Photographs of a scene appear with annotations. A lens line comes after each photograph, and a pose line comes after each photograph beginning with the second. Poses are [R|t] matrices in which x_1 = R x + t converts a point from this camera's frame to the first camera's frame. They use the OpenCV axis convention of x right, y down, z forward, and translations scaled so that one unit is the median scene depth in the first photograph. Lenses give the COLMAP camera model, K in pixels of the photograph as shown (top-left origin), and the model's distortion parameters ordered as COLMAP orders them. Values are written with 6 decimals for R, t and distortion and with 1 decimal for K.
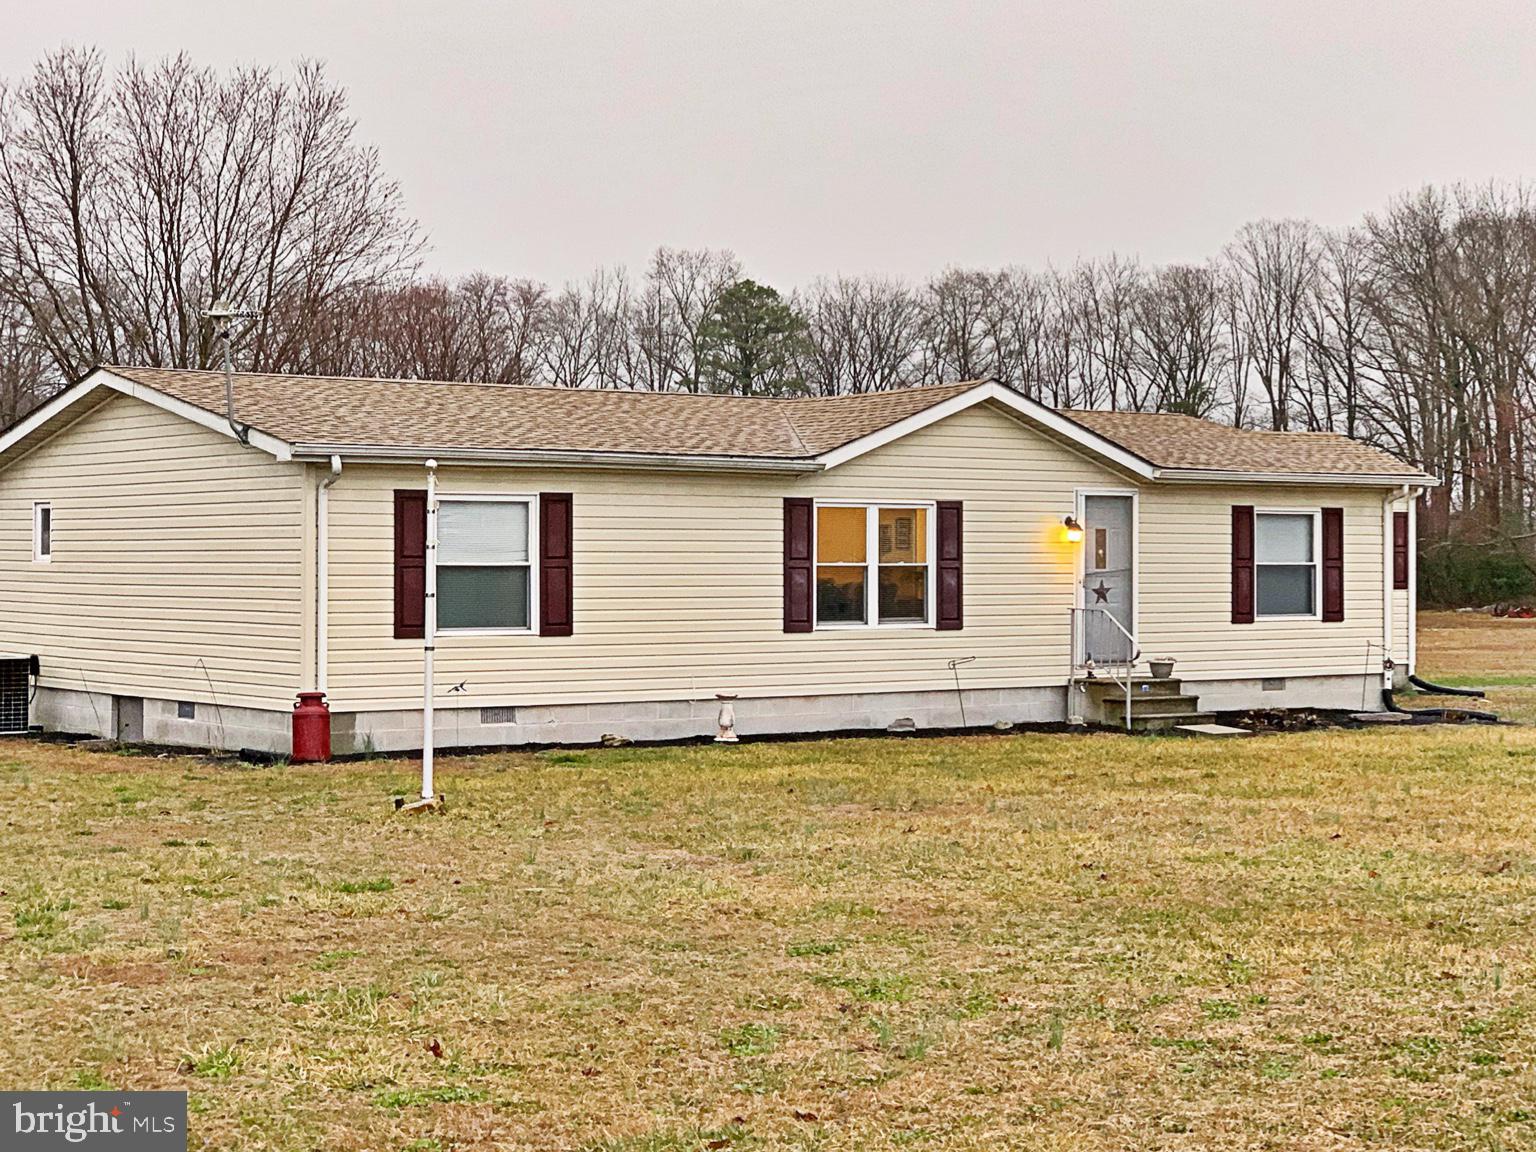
lens RADIAL K [[2783.0, 0, 769.5], [0, 2783.0, 568.4], [0, 0, 1]] dist [-0.359814, 0.000000]
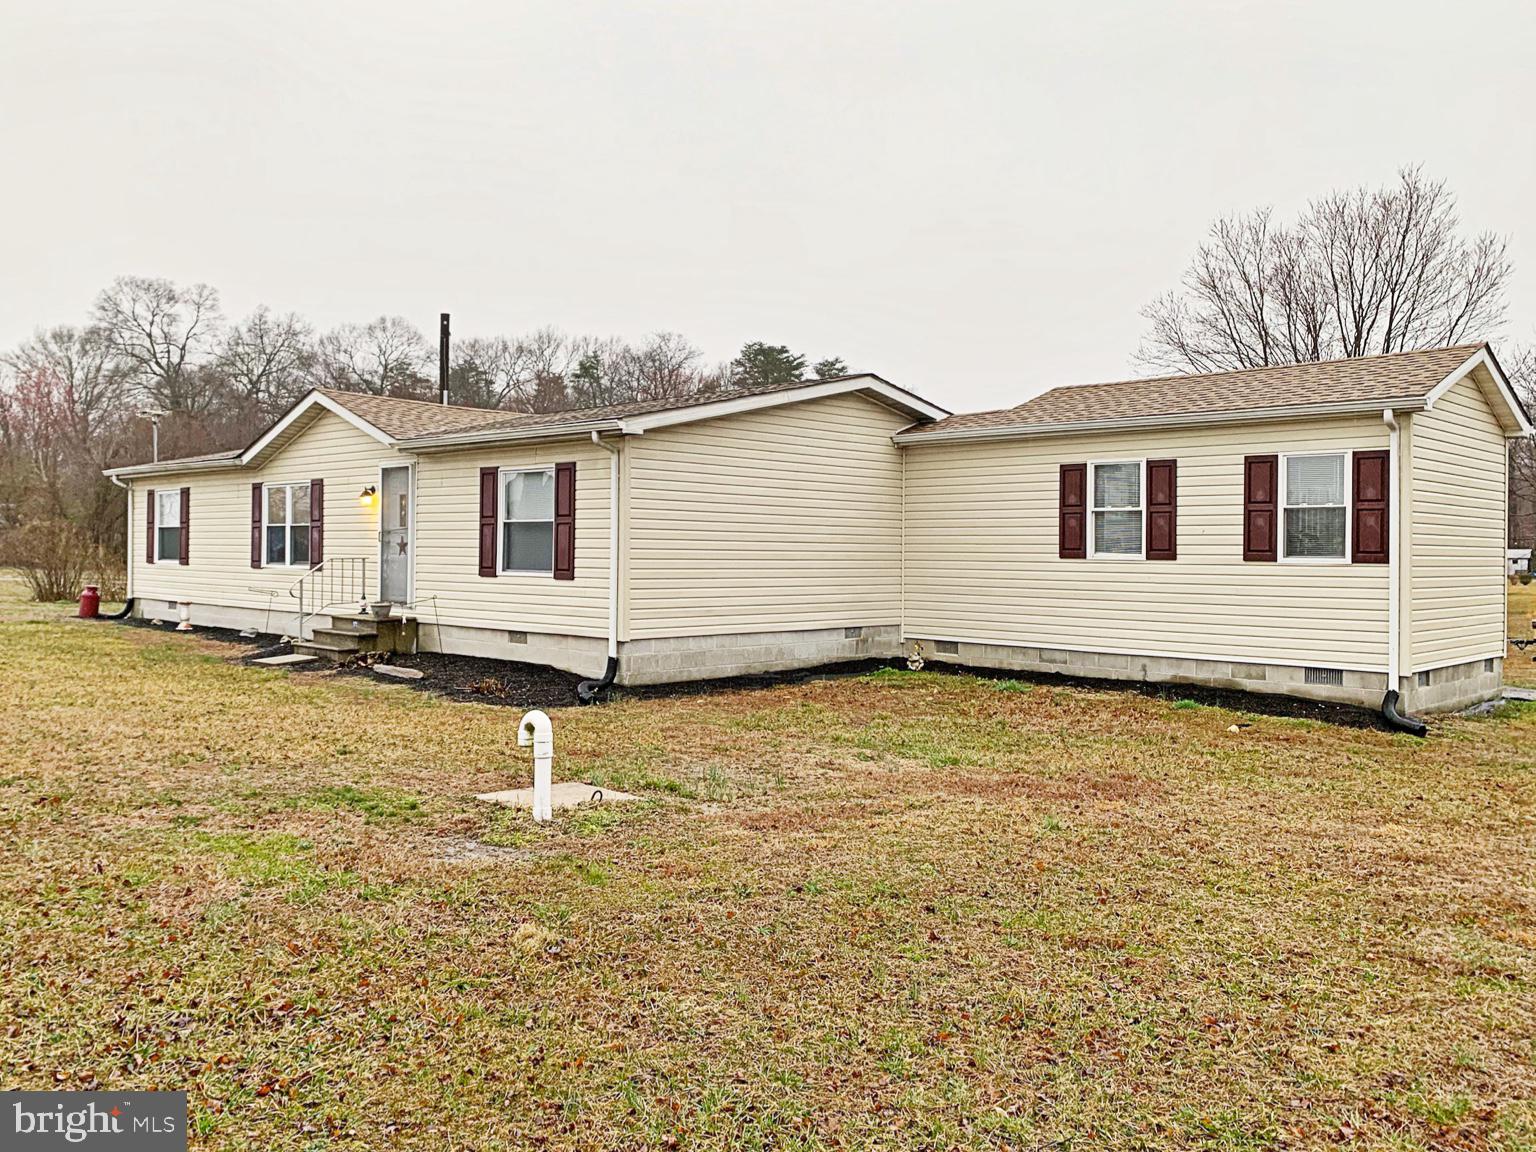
lens RADIAL K [[1198.1, 0, 763.3], [0, 1198.1, 567.1], [0, 0, 1]] dist [-0.006198, -0.004500]
pose [[0.204124, 0.015423, -0.978824, 0.707283], [-0.011844, 0.999842, 0.013284, 0.009386], [0.978873, 0.008882, 0.204274, 1.094486]]
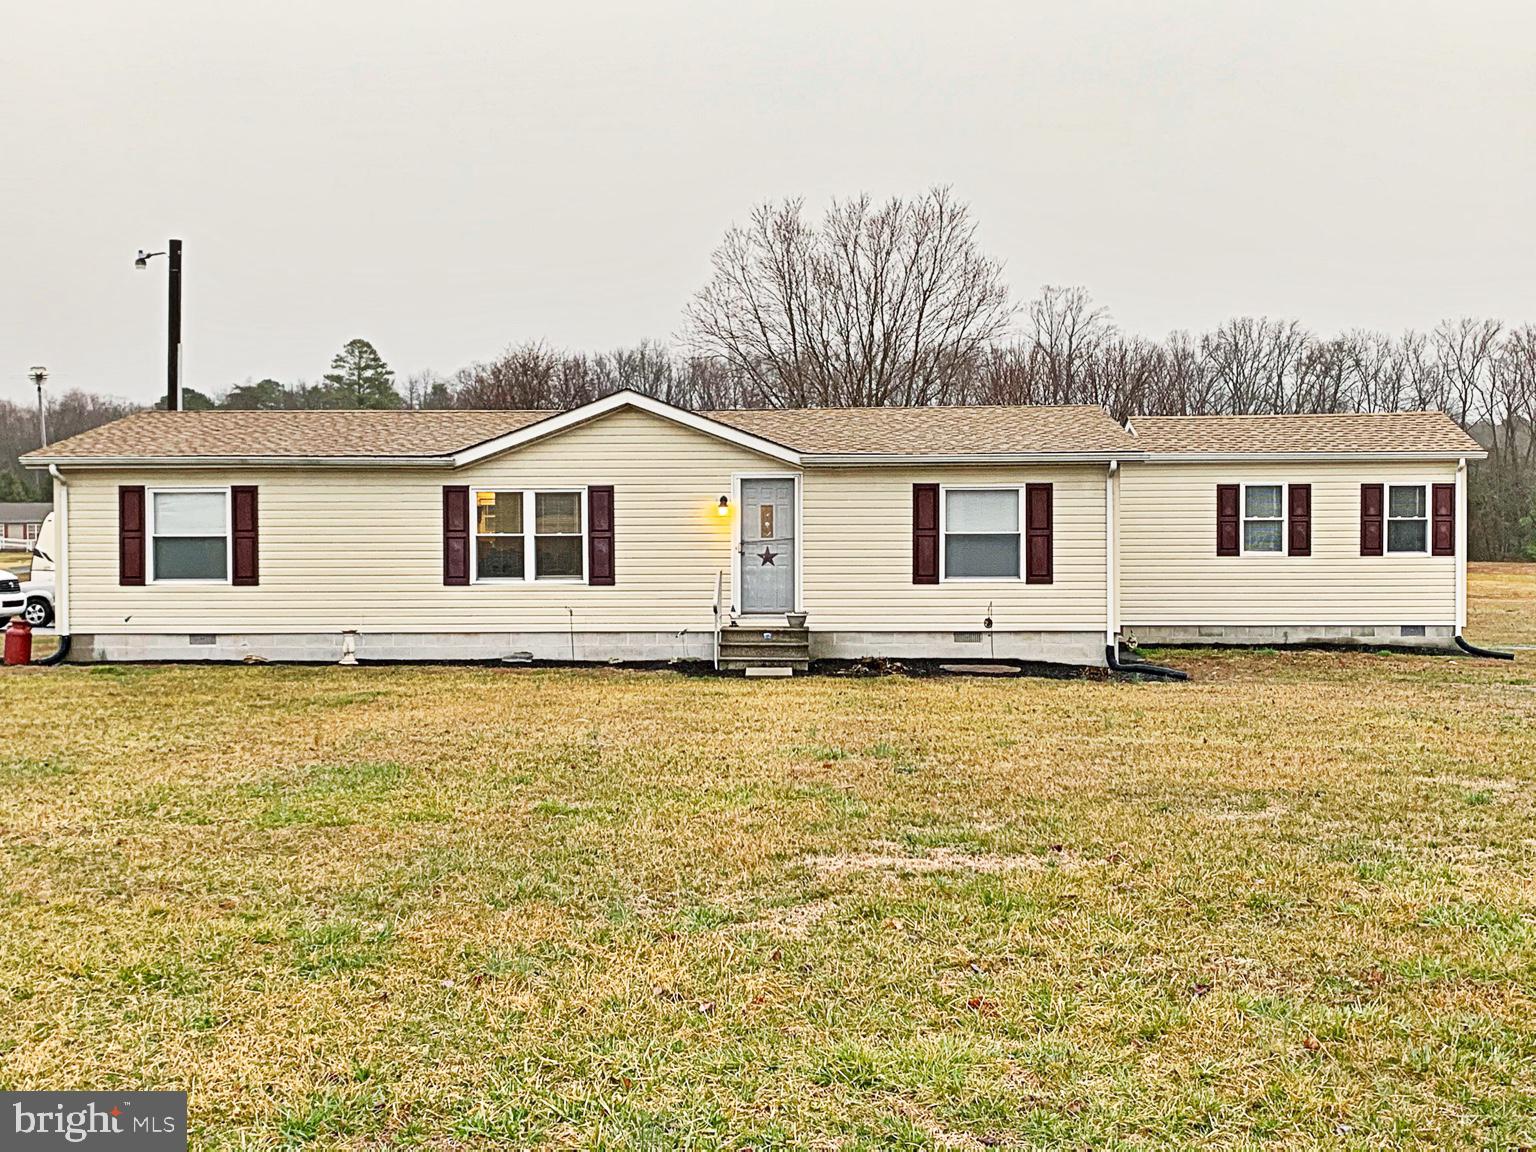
lens RADIAL K [[1662.7, 0, 767.2], [0, 1662.7, 571.5], [0, 0, 1]] dist [-0.003463, 0.000000]
pose [[0.798757, 0.011290, -0.601548, 0.589820], [0.001842, 0.999773, 0.021210, -0.000555], [0.601651, -0.018049, 0.798555, 0.426513]]
